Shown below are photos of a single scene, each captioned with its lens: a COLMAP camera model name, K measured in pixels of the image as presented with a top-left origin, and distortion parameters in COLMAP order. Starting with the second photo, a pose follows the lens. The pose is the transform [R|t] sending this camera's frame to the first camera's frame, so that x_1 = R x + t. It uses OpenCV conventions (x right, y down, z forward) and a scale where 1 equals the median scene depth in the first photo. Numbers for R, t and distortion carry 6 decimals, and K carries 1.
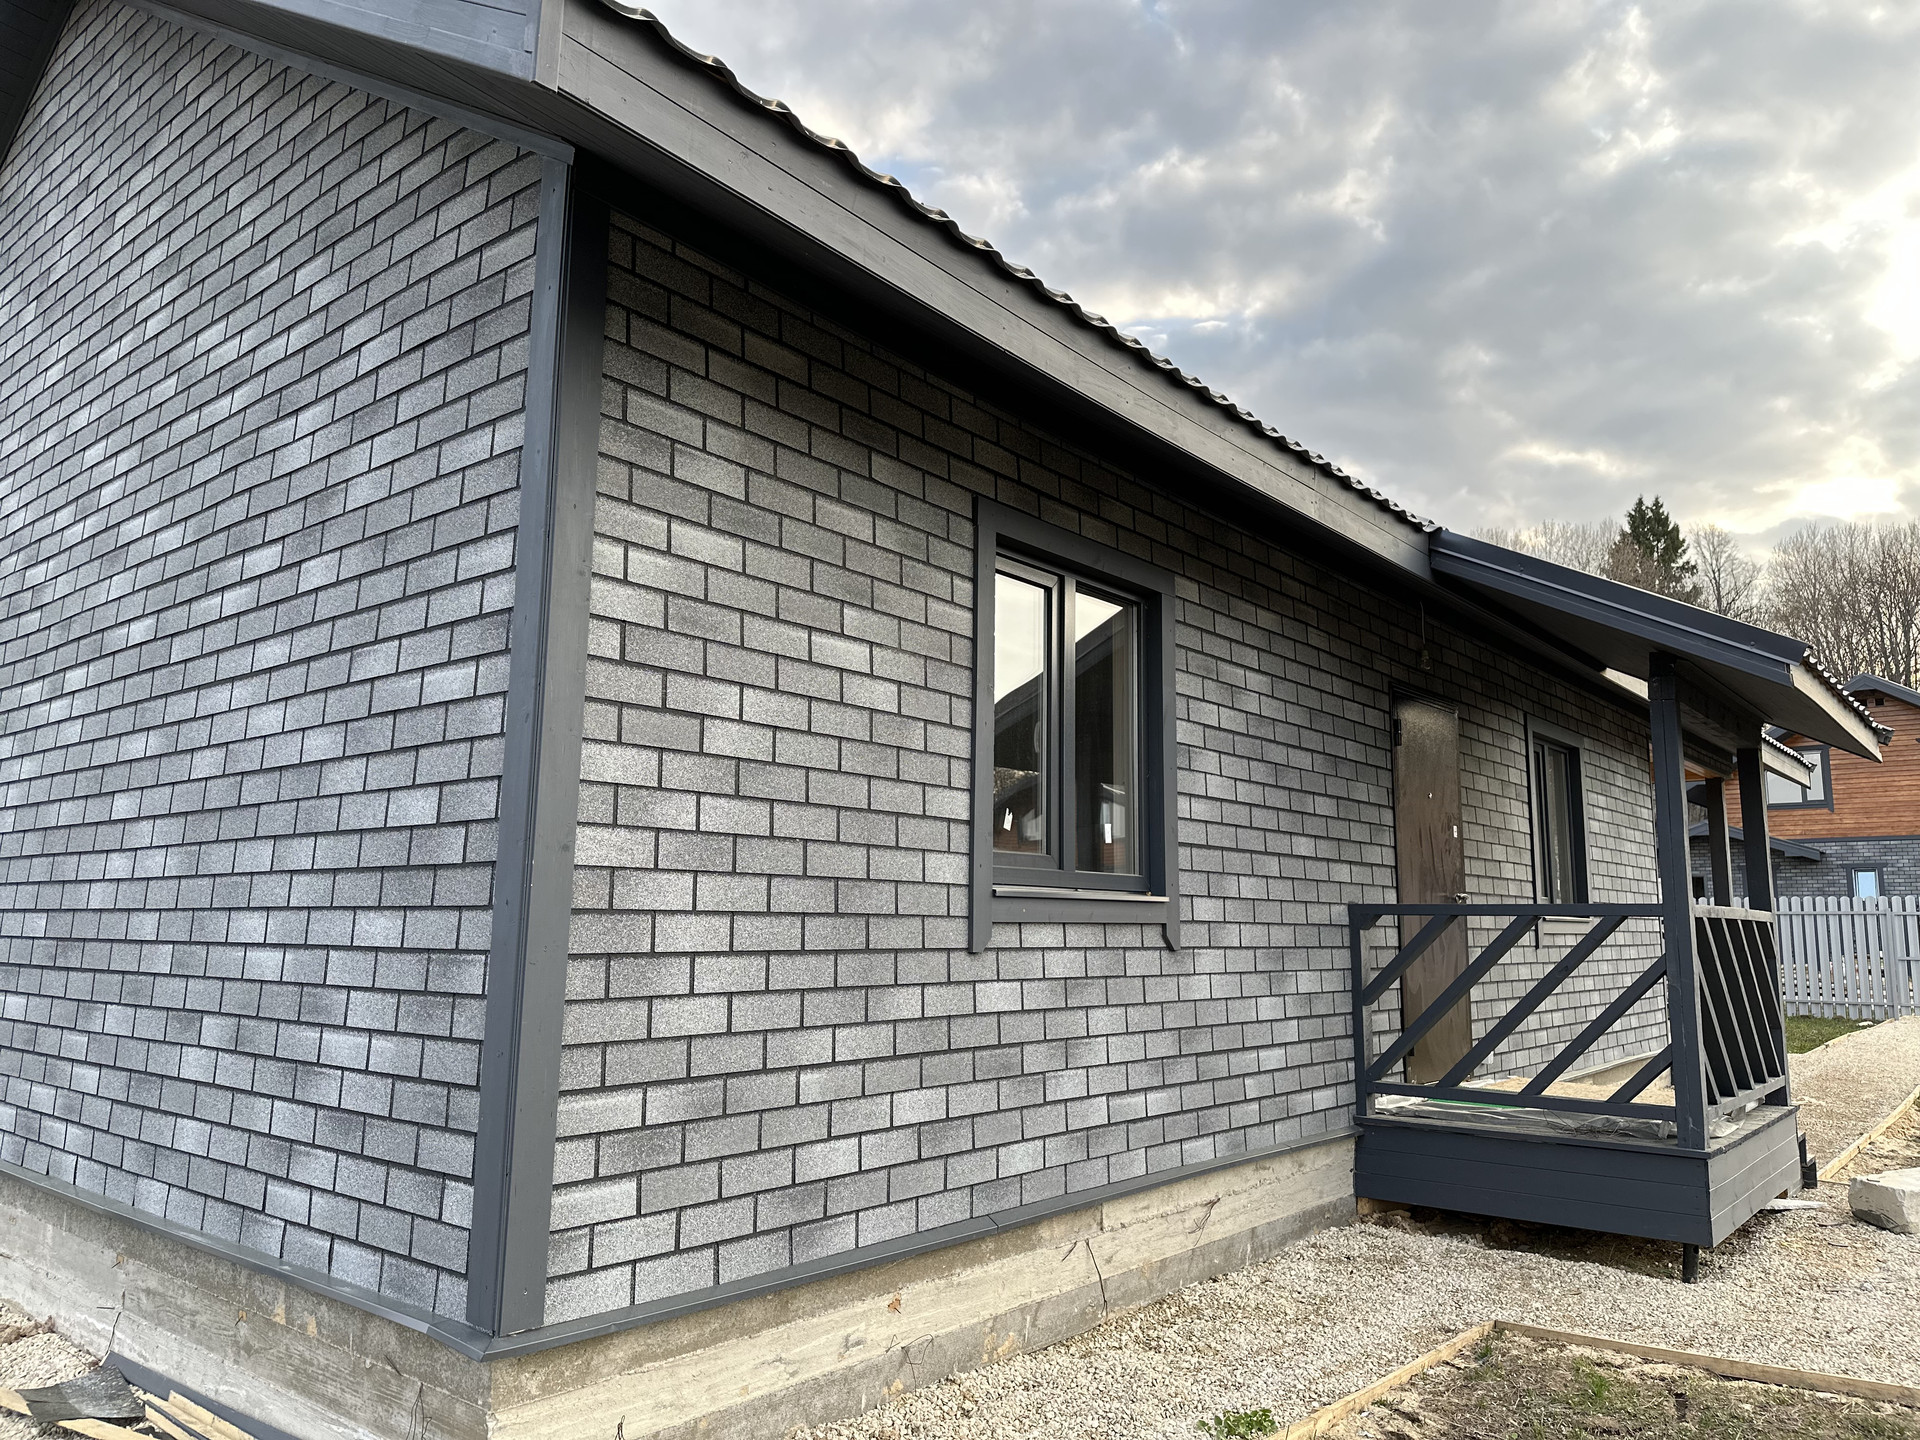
lens RADIAL K [[1332.8, 0, 961.4], [0, 1332.8, 725.4], [0, 0, 1]] dist [0.158451, -0.217860]
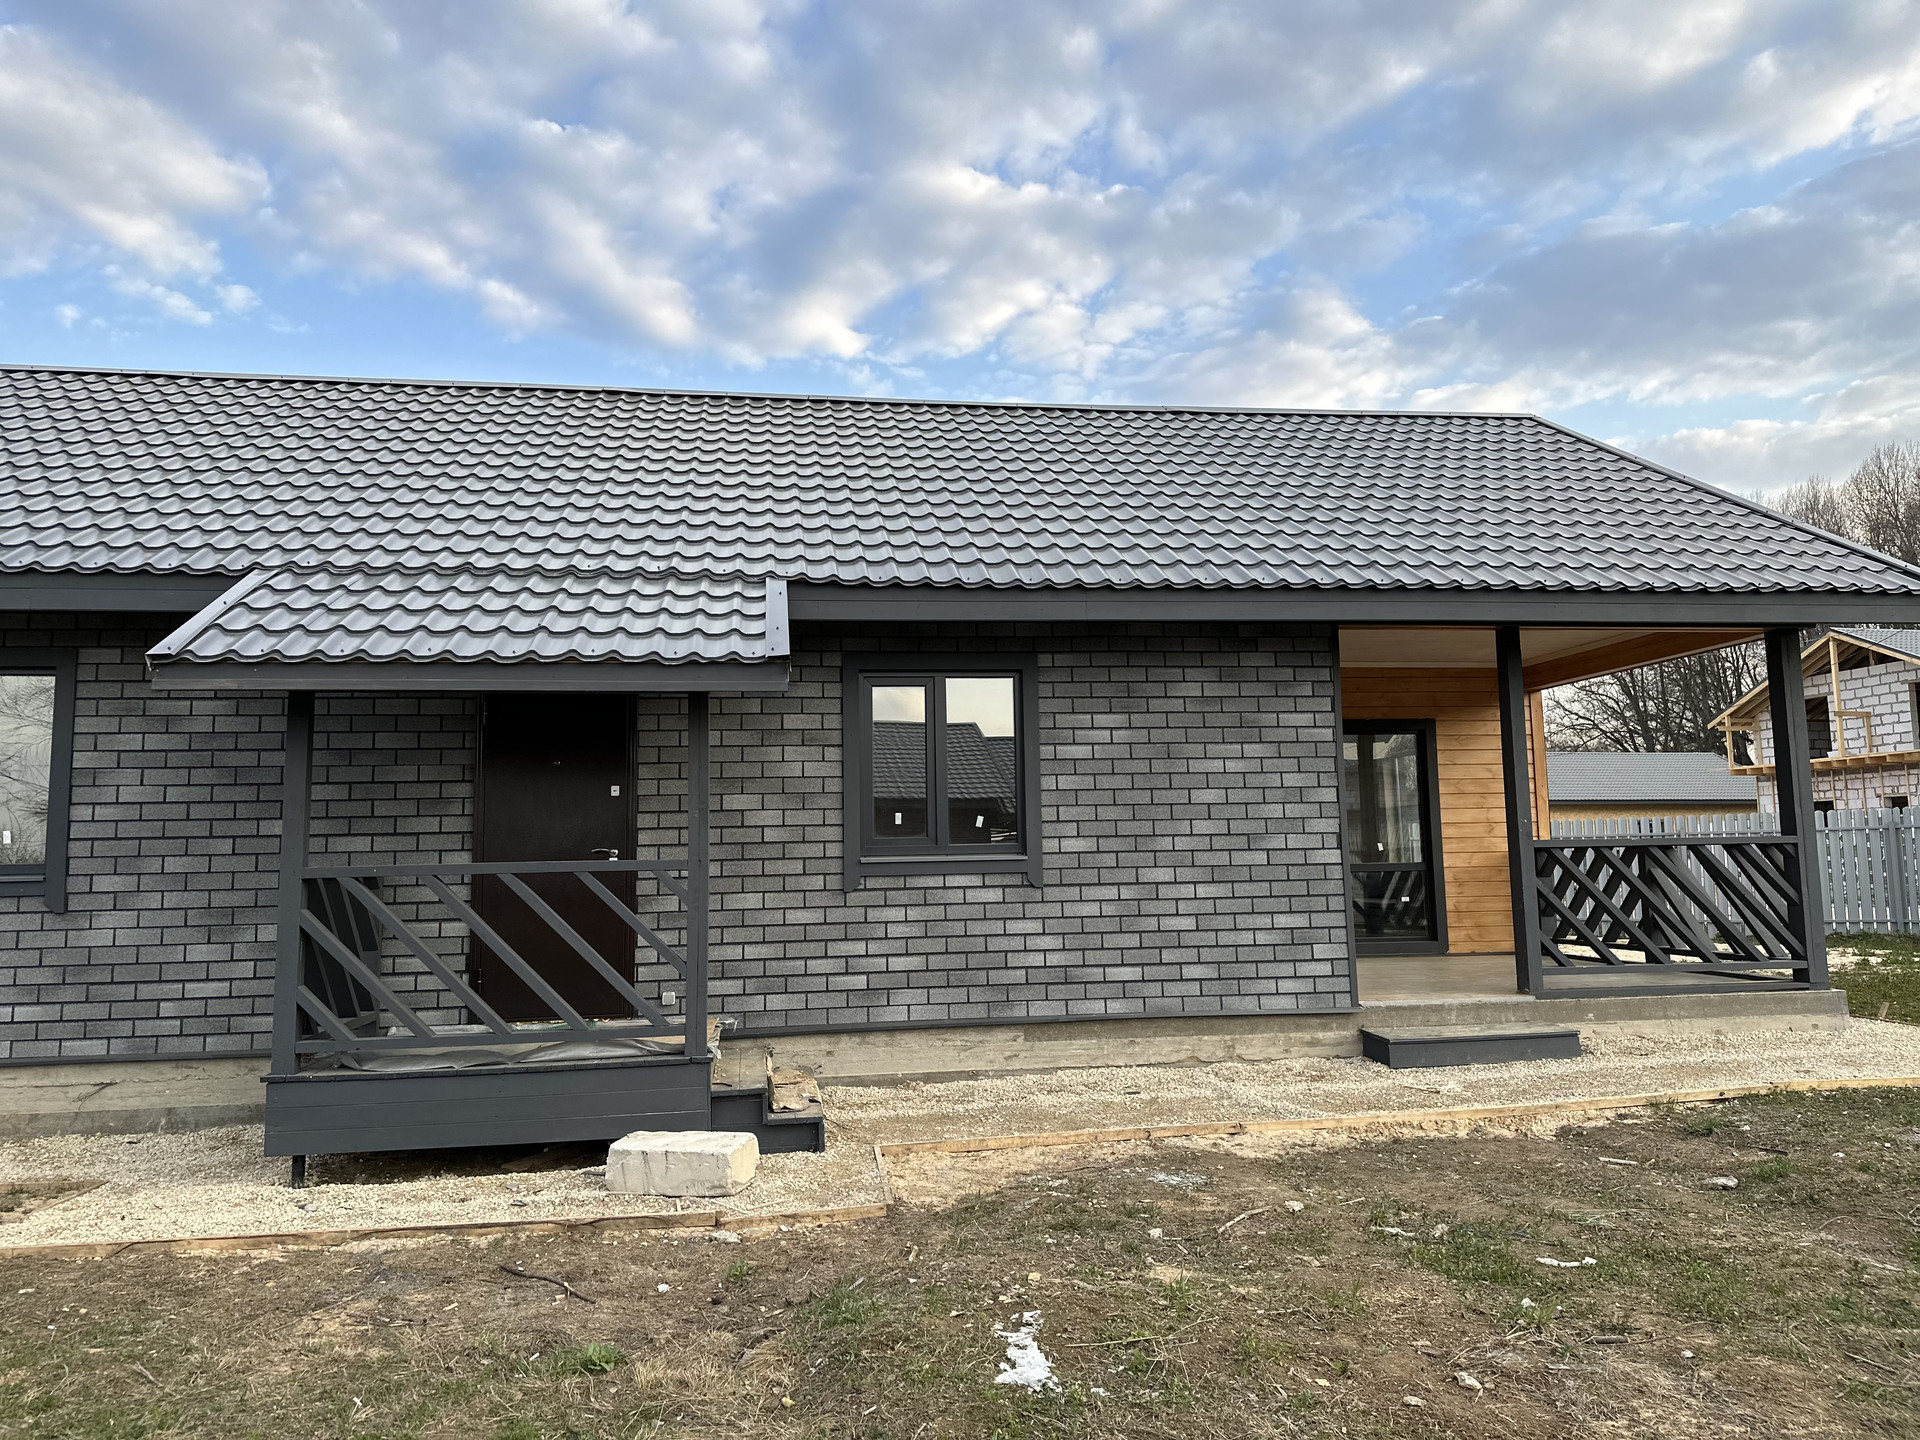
lens RADIAL K [[1324.5, 0, 950.9], [0, 1324.5, 726.0], [0, 0, 1]] dist [0.099474, -0.125472]
pose [[0.736662, -0.094180, -0.669671, 1.803917], [0.126887, 0.991917, 0.000081, 0.085719], [0.664250, -0.085032, 0.742658, 0.552474]]
